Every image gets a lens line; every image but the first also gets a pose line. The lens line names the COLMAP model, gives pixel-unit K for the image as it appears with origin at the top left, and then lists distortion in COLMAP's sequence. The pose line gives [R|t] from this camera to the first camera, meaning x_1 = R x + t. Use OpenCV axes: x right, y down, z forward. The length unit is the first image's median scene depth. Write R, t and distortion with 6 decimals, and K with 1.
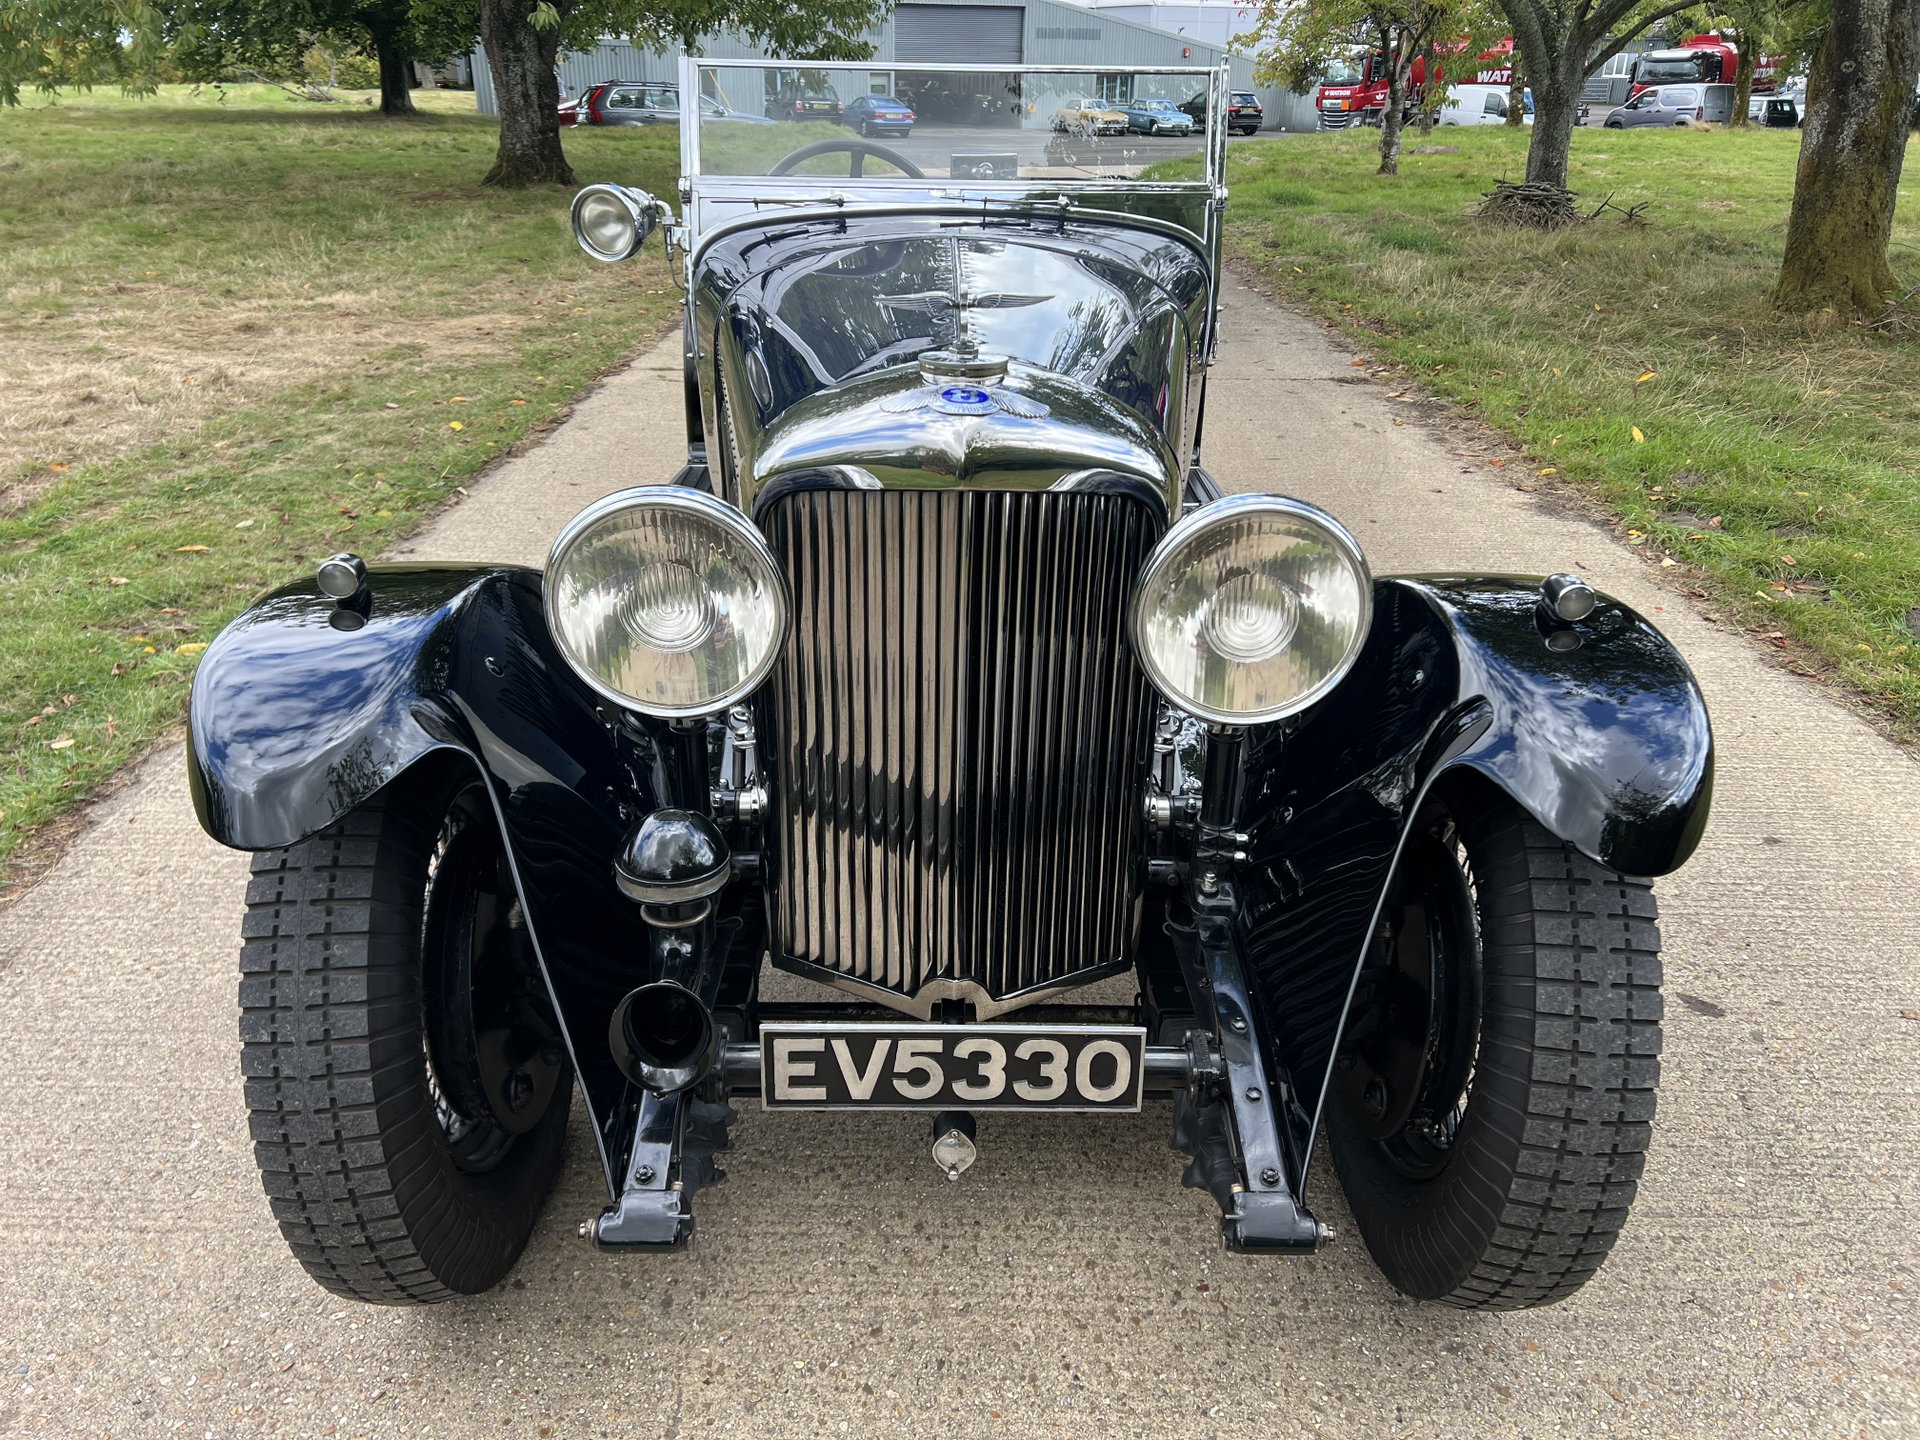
lens RADIAL K [[1445.4, 0, 953.1], [0, 1445.4, 727.8], [0, 0, 1]] dist [0.059952, -0.062200]
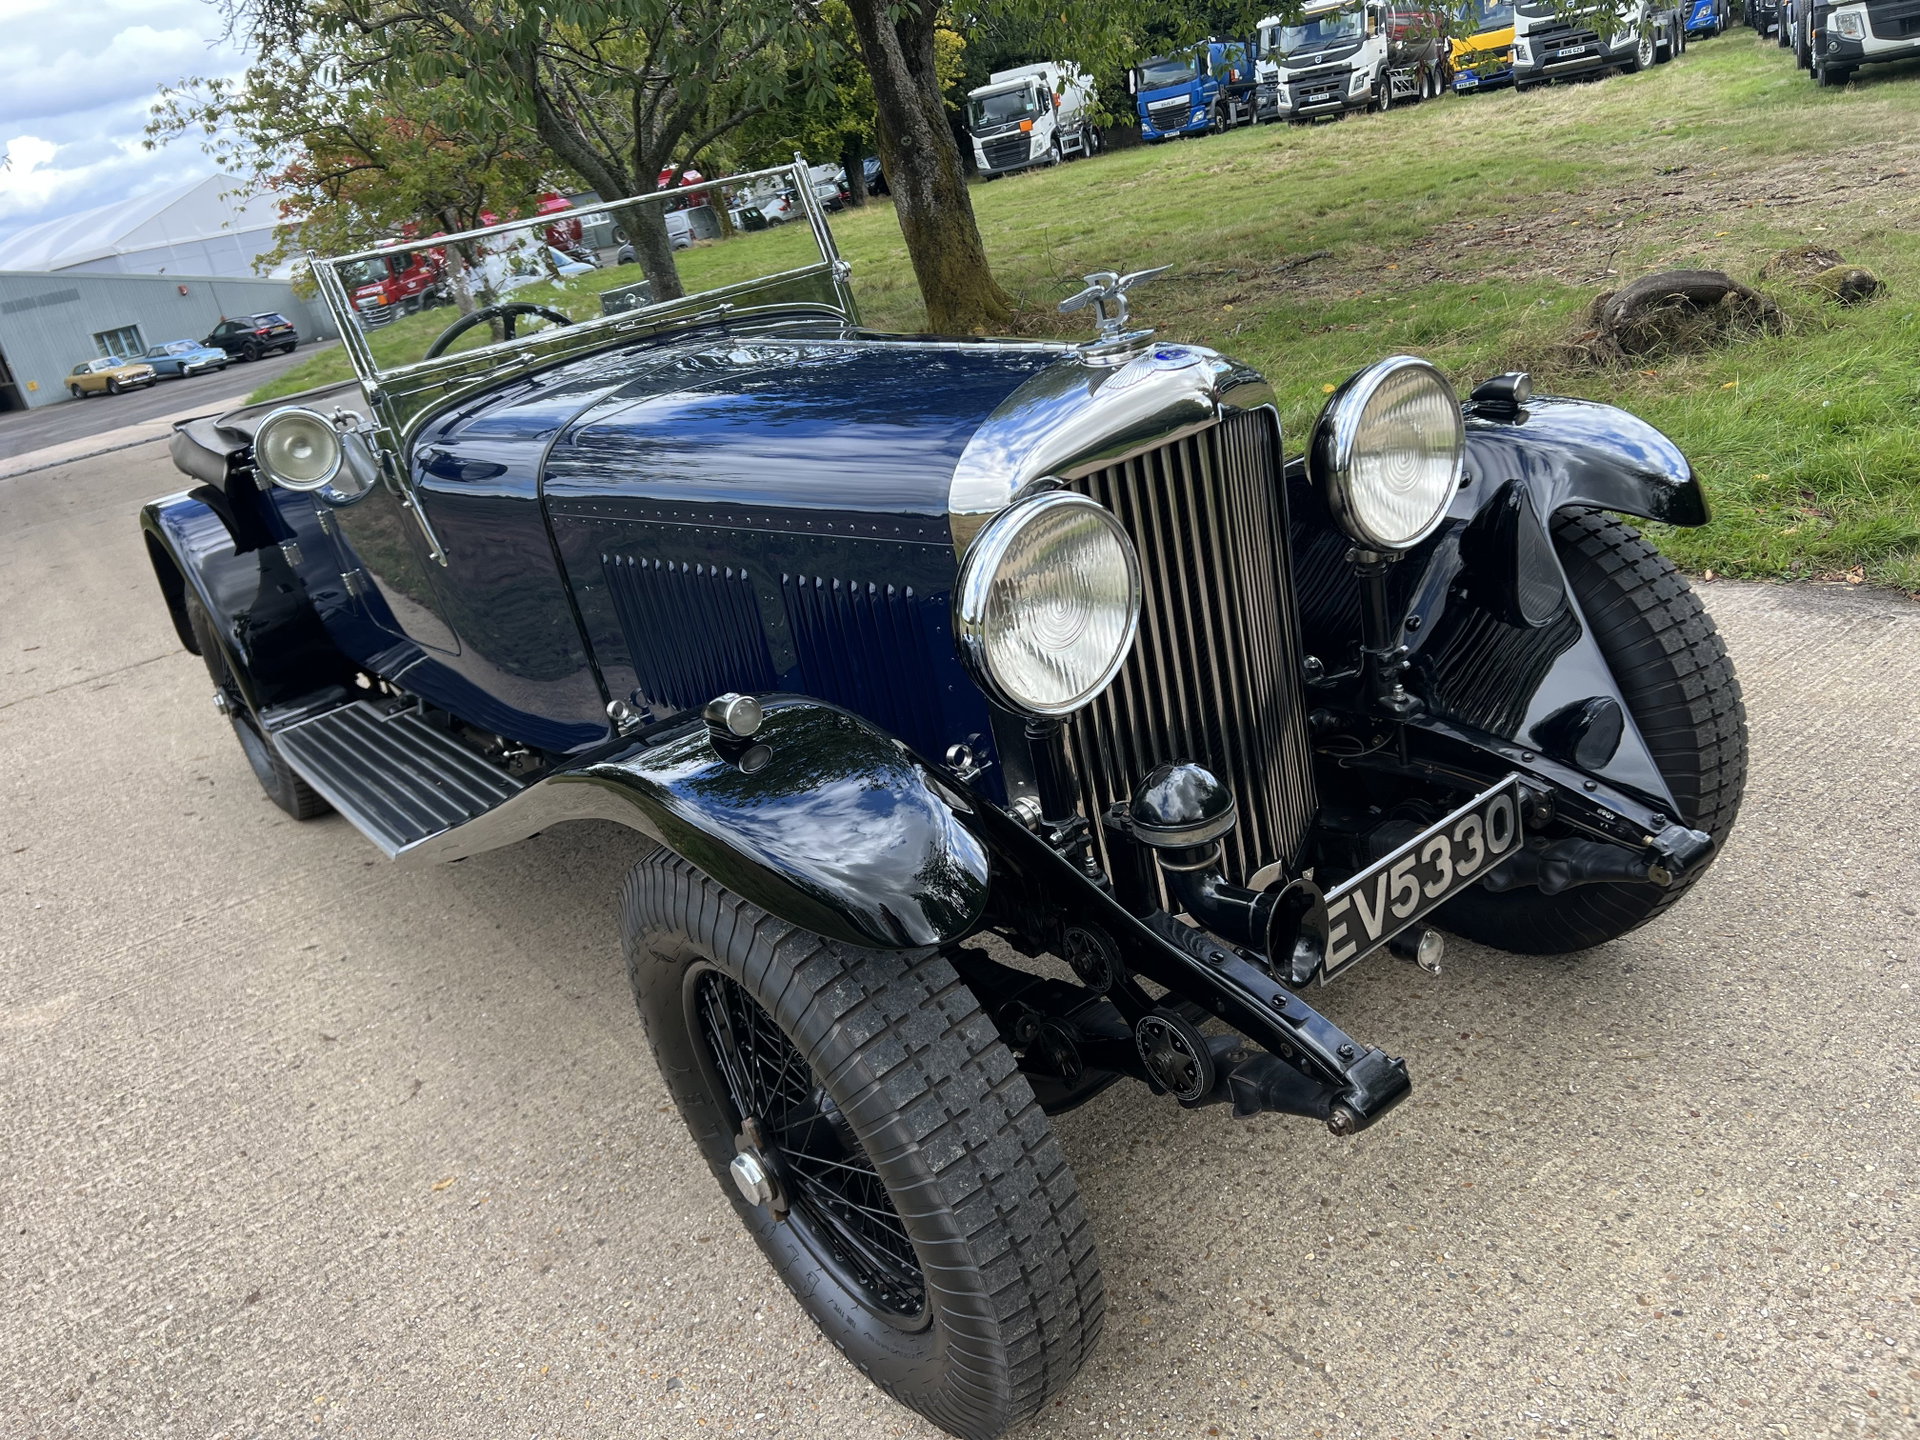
lens RADIAL K [[1443.4, 0, 945.4], [0, 1443.4, 723.9], [0, 0, 1]] dist [0.072446, -0.084247]
pose [[0.785348, -0.380283, 0.488480, -0.683086], [0.431381, 0.902128, 0.008761, -0.042382], [-0.444003, 0.203840, 0.872531, 0.100511]]
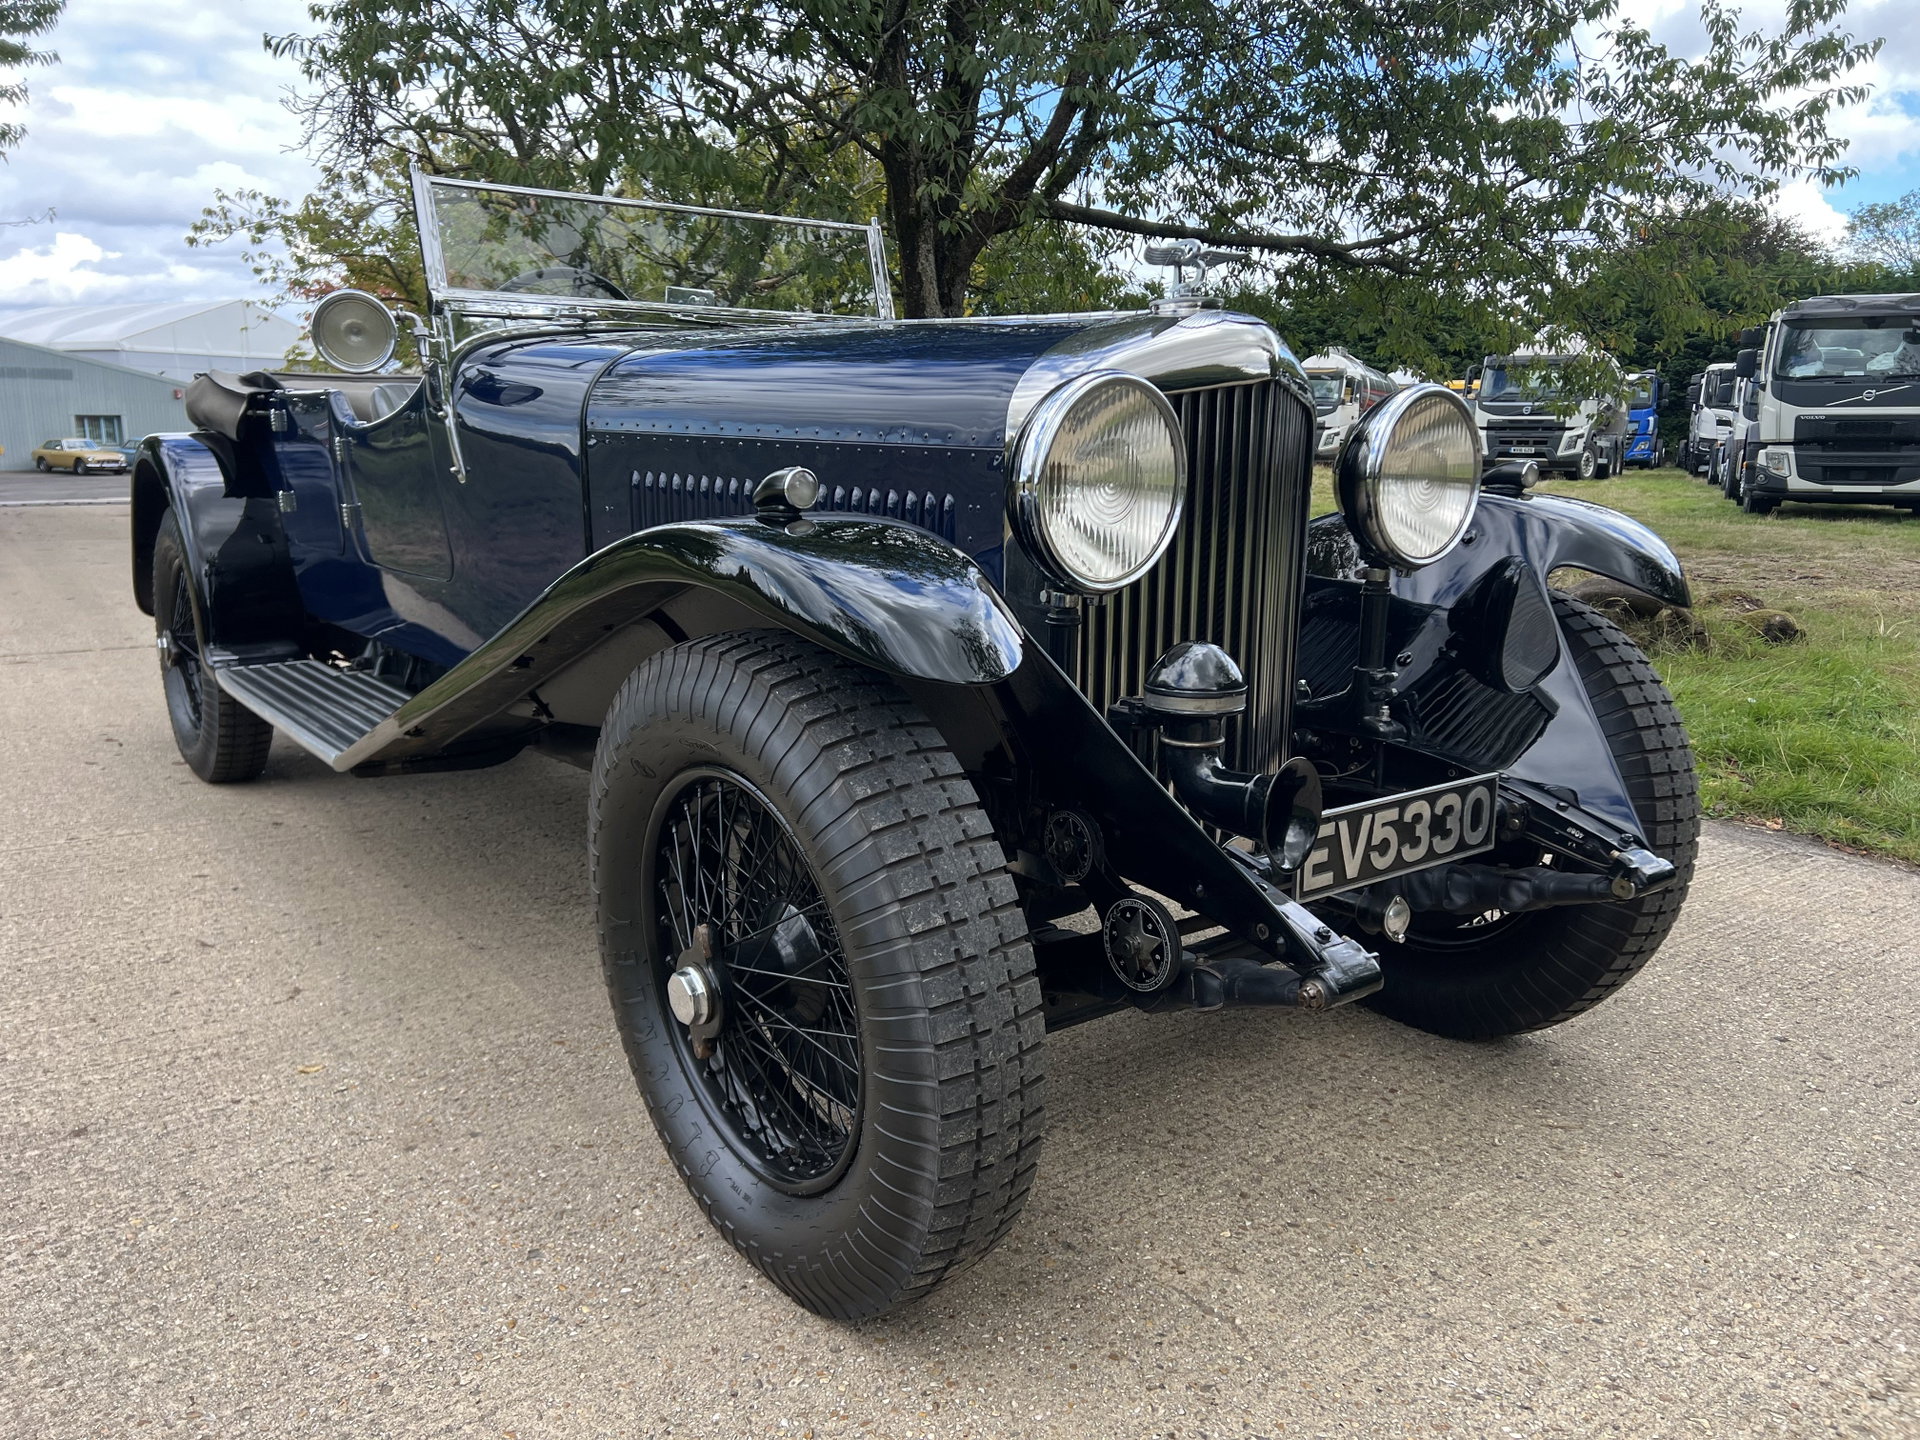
lens RADIAL K [[1444.7, 0, 950.2], [0, 1444.7, 728.1], [0, 0, 1]] dist [0.067730, -0.076533]
pose [[0.799170, -0.128561, 0.587196, -0.811157], [0.252472, 0.958308, -0.133801, 0.179425], [-0.545514, 0.255180, 0.798309, 0.188334]]
